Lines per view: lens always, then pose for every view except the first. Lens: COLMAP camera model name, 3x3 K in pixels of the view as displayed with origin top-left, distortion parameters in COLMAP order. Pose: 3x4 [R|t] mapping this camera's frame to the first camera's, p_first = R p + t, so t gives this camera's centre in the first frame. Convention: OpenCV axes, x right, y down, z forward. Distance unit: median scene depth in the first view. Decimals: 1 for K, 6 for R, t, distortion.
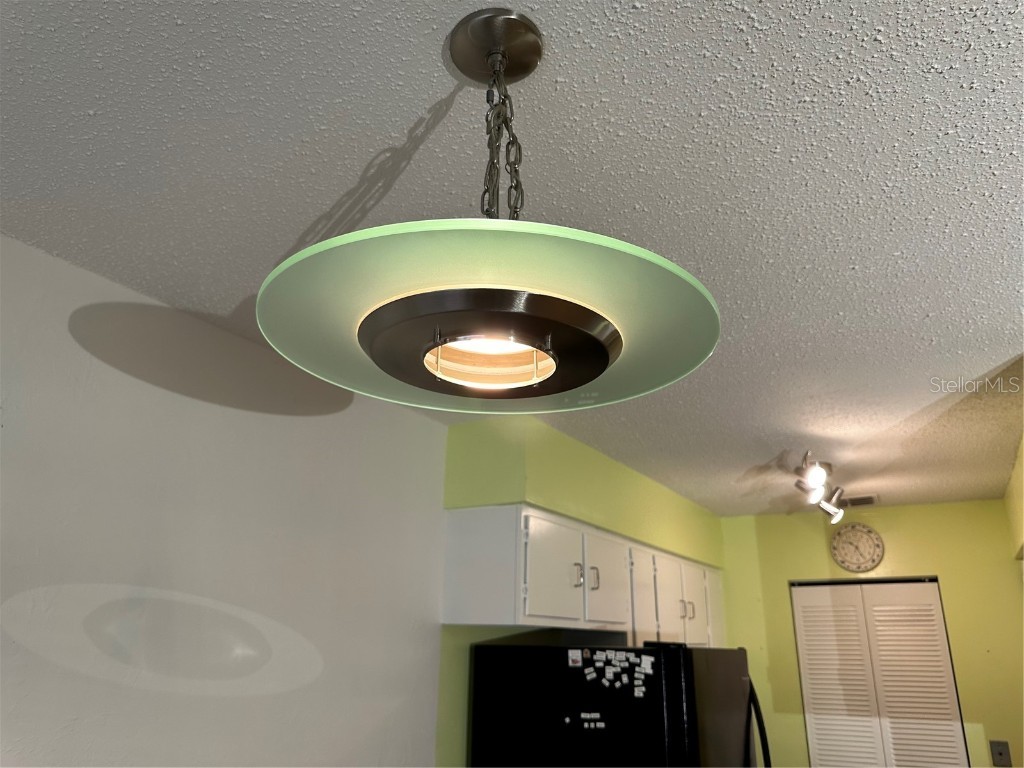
lens RADIAL K [[727.5, 0, 508.0], [0, 727.5, 389.3], [0, 0, 1]] dist [0.047543, -0.062970]
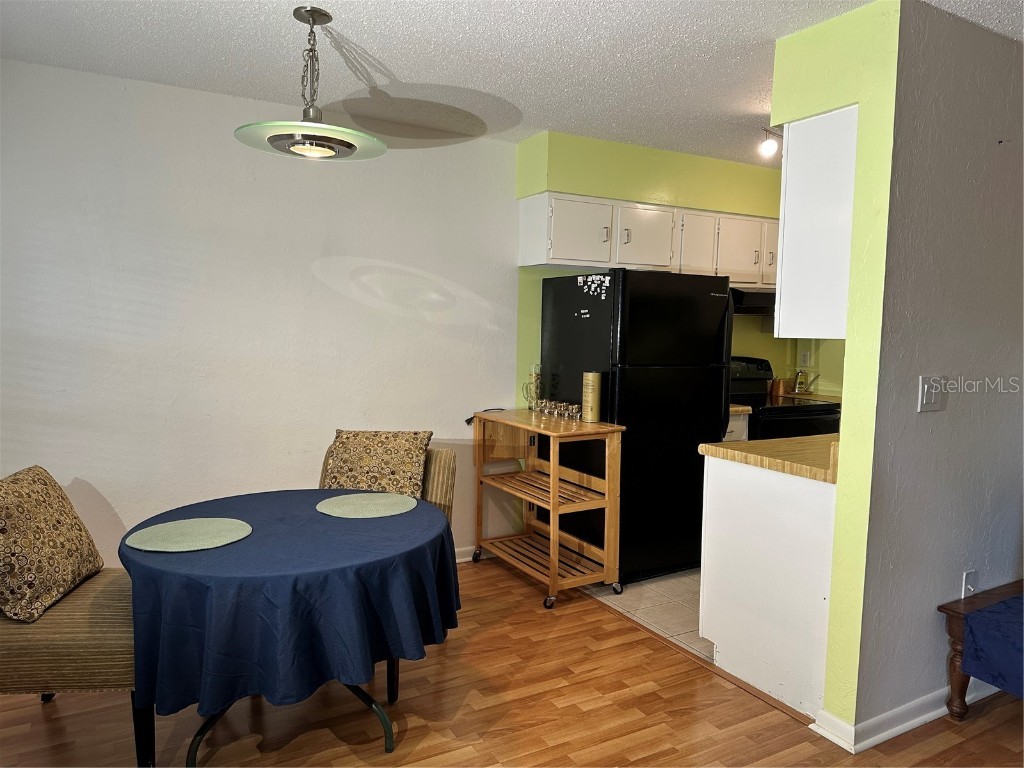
lens RADIAL K [[727.5, 0, 509.0], [0, 727.5, 369.9], [0, 0, 1]] dist [0.047543, -0.062970]
pose [[0.860841, 0.027593, -0.508125, 0.832875], [0.169260, 0.926148, 0.337046, -0.042182], [0.479899, -0.376149, 0.792596, -0.514921]]
